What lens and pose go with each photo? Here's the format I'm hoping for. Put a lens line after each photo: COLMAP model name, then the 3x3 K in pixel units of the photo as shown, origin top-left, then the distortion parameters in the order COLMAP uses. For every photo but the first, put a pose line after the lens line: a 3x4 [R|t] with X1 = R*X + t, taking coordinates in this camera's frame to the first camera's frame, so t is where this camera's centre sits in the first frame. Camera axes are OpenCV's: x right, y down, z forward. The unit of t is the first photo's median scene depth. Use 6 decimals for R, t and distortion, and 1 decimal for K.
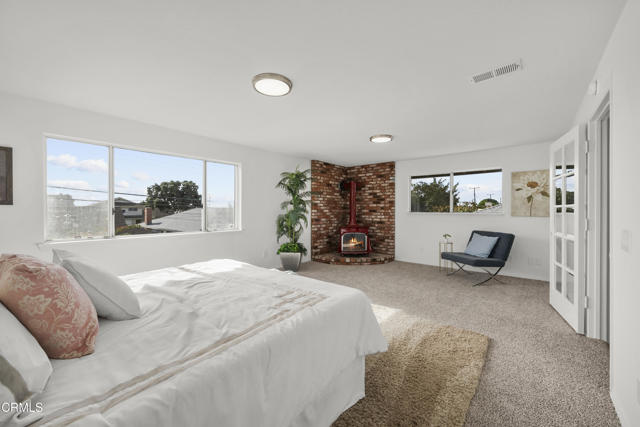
lens RADIAL K [[264.6, 0, 320.0], [0, 264.6, 213.5], [0, 0, 1]] dist [0.001270, 0.000151]
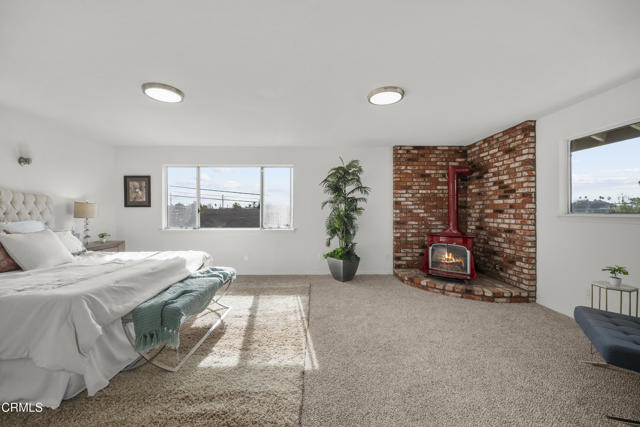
lens RADIAL K [[264.6, 0, 320.0], [0, 264.6, 213.5], [0, 0, 1]] dist [0.001270, 0.000151]
pose [[0.639750, 0.004495, -0.768570, 0.416990], [-0.010544, 0.999940, -0.002929, 0.001688], [0.768511, 0.009978, 0.639759, 0.317871]]
